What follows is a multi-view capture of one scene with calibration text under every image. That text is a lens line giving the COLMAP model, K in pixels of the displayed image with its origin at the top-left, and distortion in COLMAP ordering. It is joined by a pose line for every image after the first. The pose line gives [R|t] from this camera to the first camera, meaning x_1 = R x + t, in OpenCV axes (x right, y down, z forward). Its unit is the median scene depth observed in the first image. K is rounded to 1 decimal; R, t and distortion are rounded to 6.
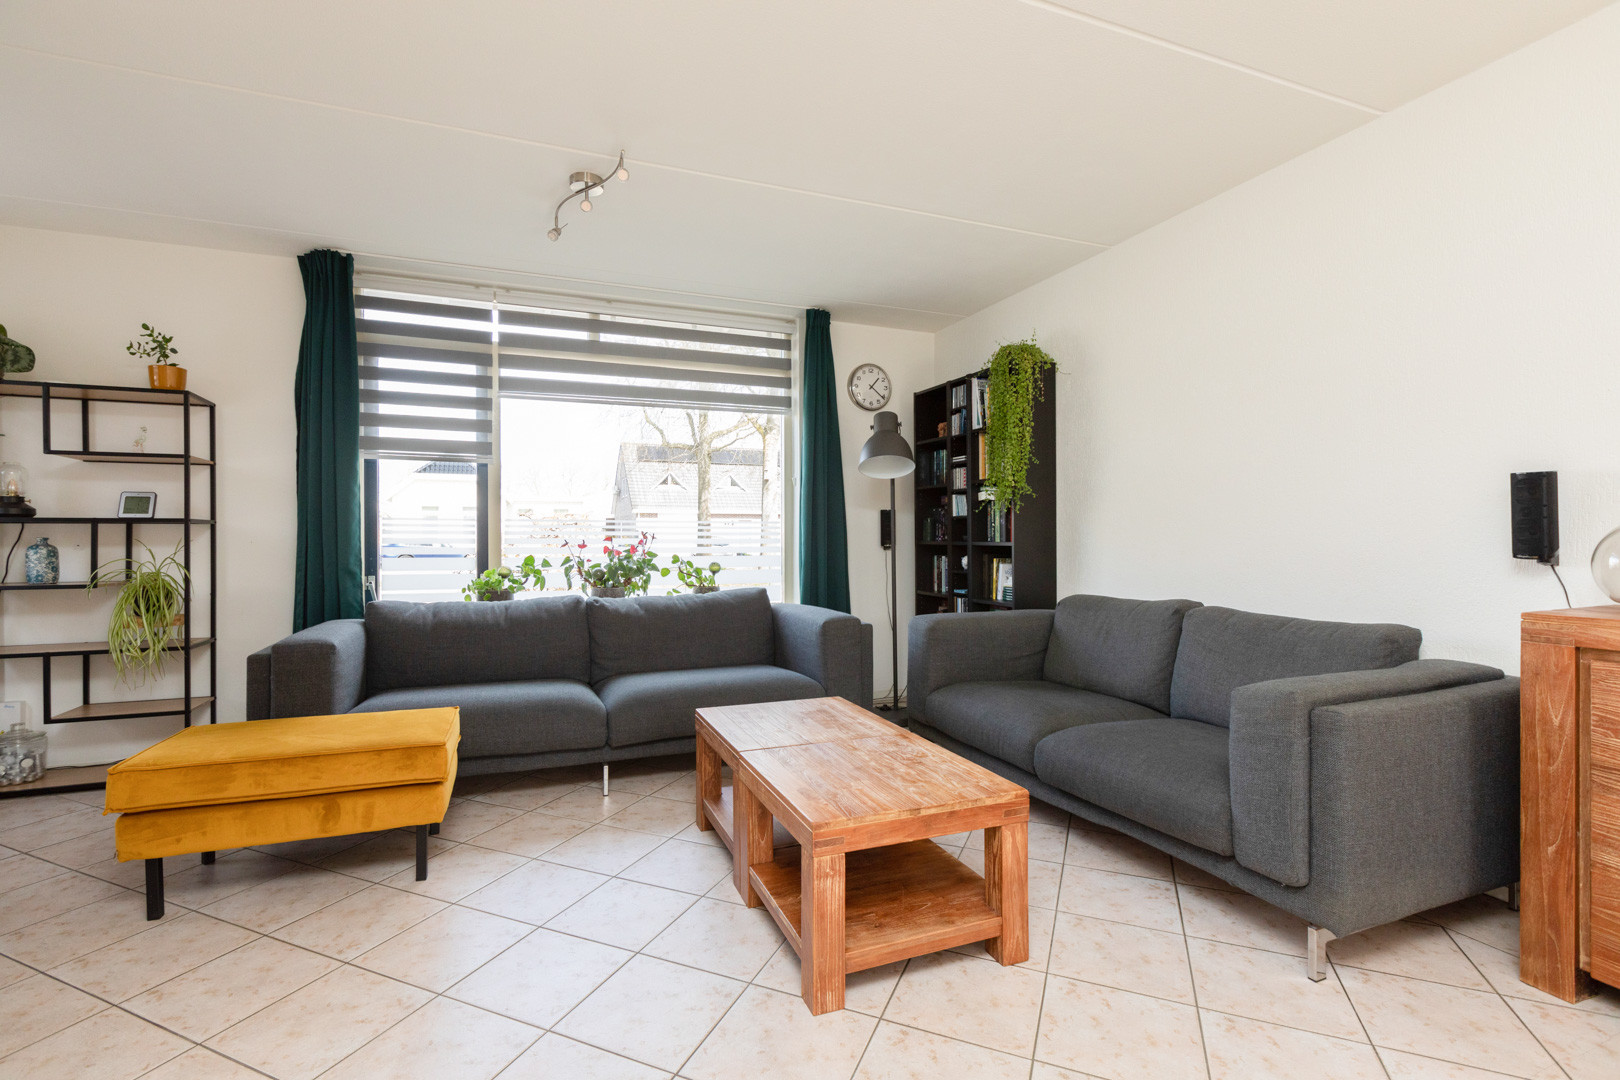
lens RADIAL K [[718.6, 0, 780.0], [0, 718.6, 540.4], [0, 0, 1]] dist [0.000389, 0.000262]
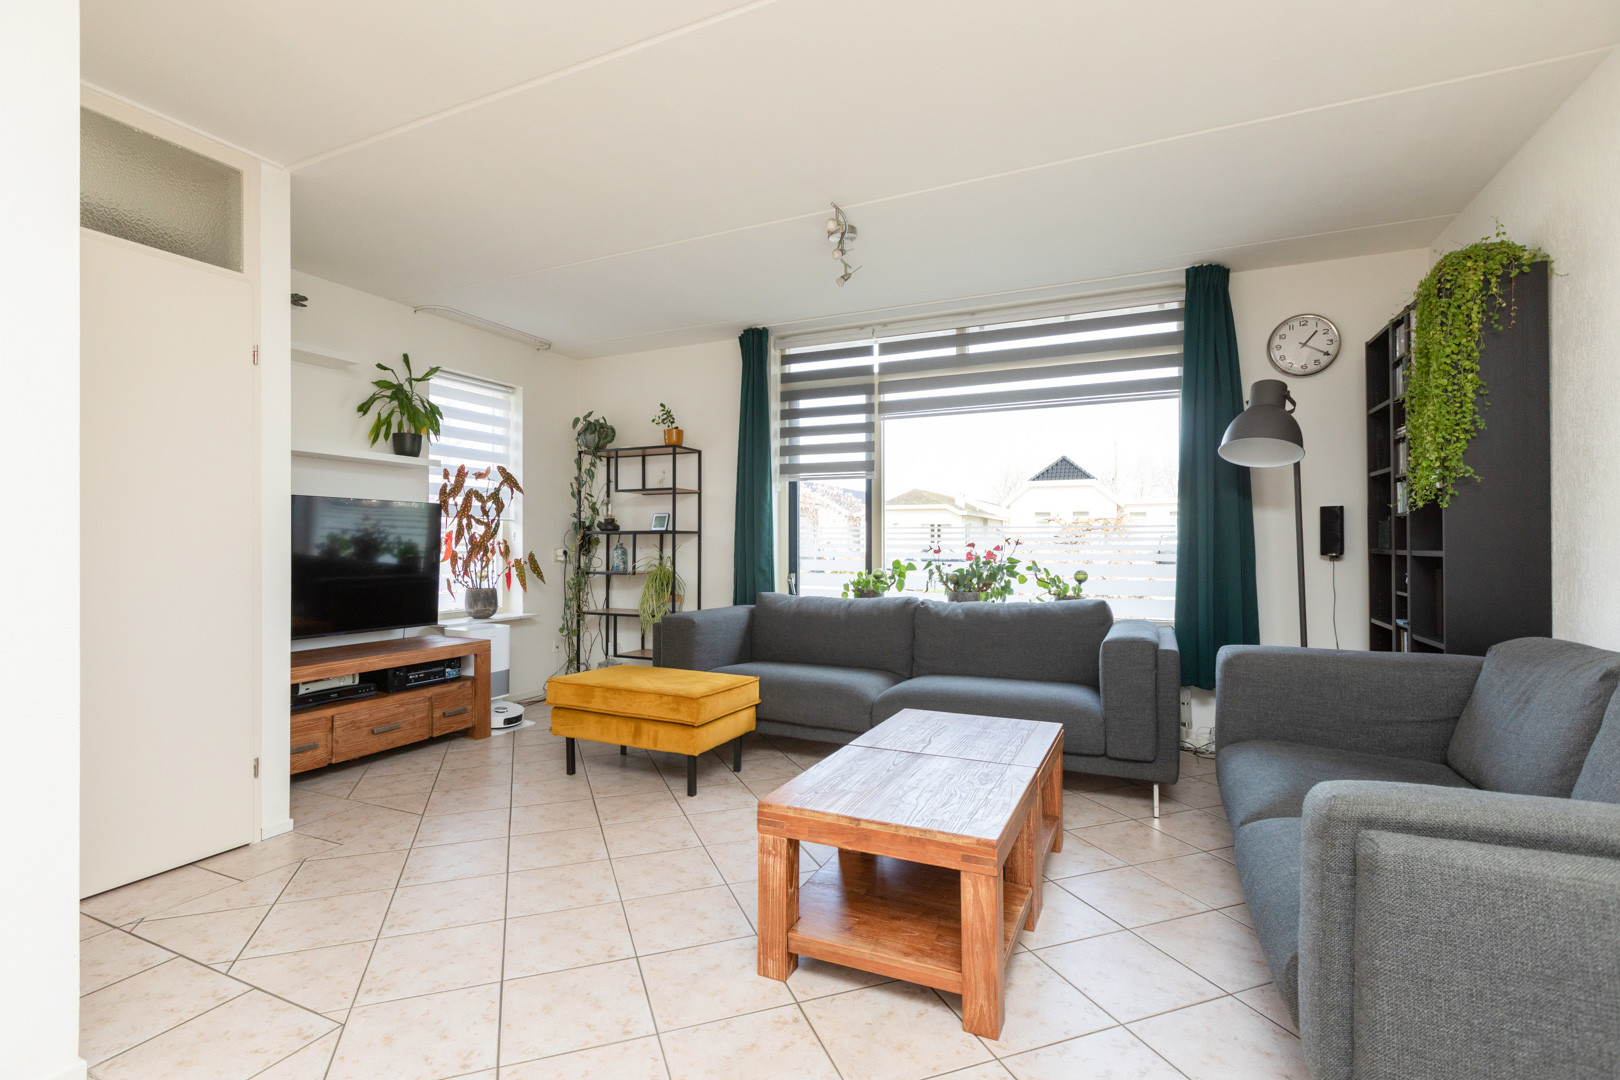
lens RADIAL K [[738.2, 0, 810.0], [0, 738.2, 540.0], [0, 0, 1]] dist [-0.006048, 0.000363]
pose [[0.702296, -0.002652, -0.711880, 0.378025], [-0.002748, 0.999976, -0.006436, -0.001417], [0.711880, 0.006476, 0.702272, 0.104576]]
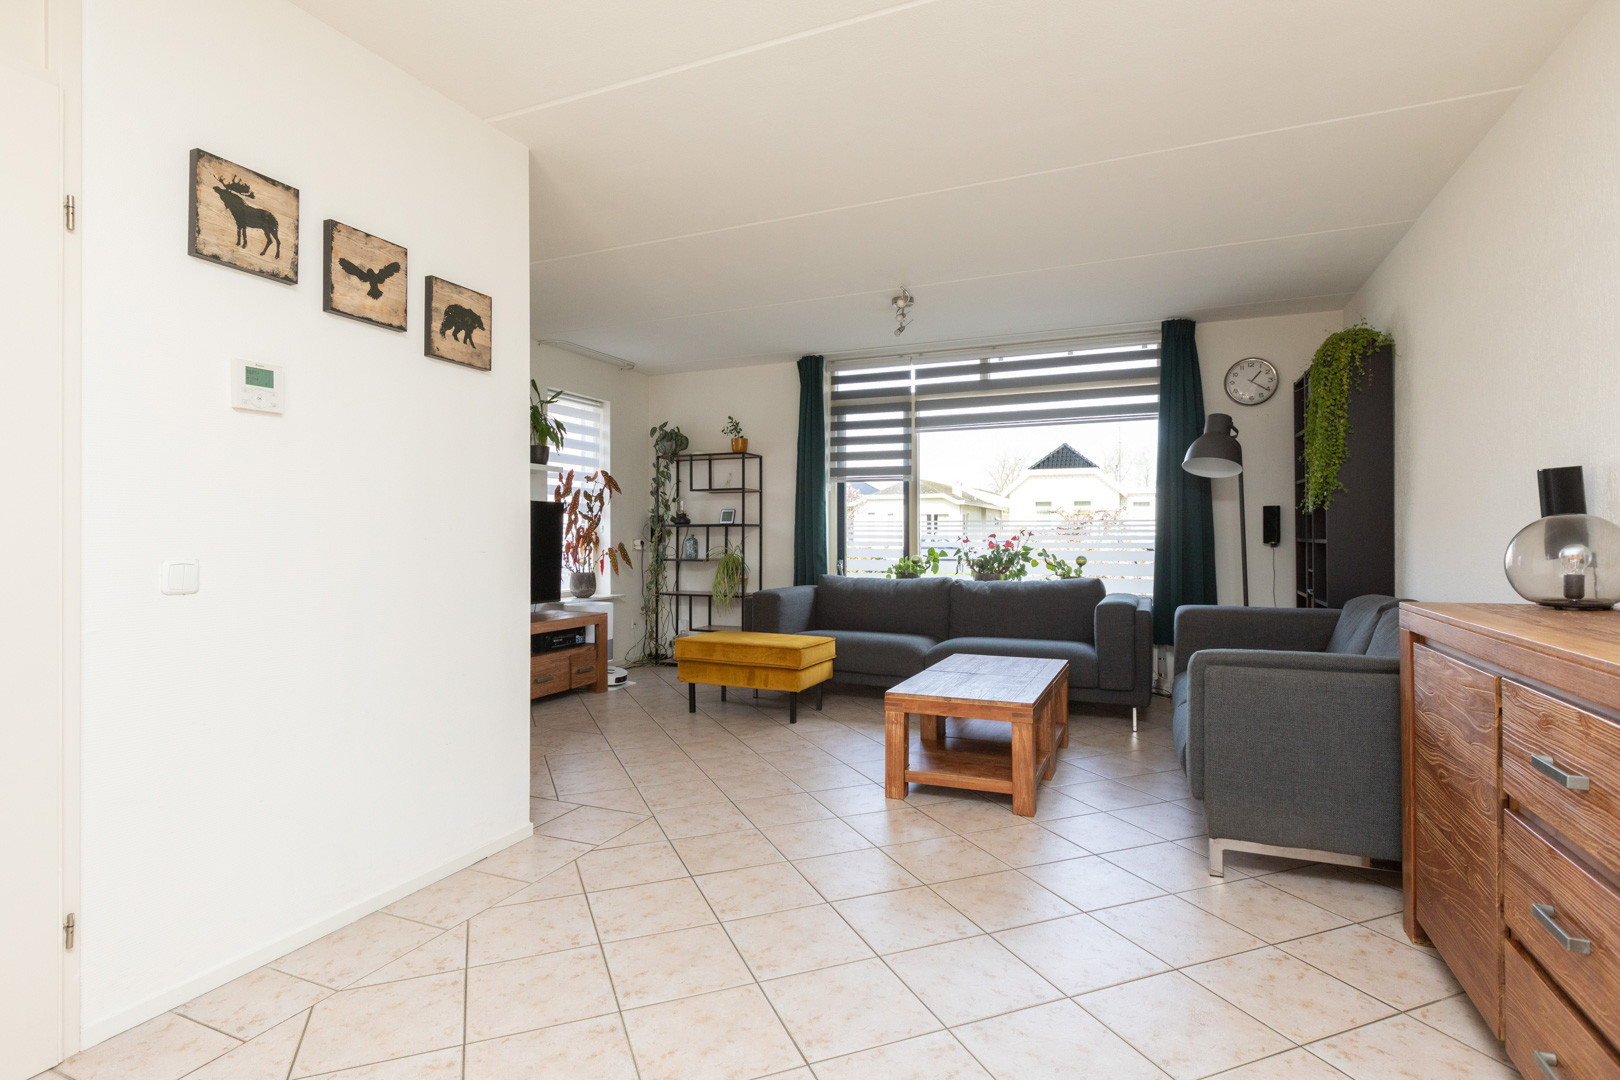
lens RADIAL K [[794.0, 0, 813.0], [0, 794.0, 529.1], [0, 0, 1]] dist [0.000908, -0.000226]
pose [[0.719447, -0.004744, -0.694531, 0.543625], [-0.001745, 0.999961, -0.008637, -0.000760], [0.694545, 0.007426, 0.719411, -0.239885]]
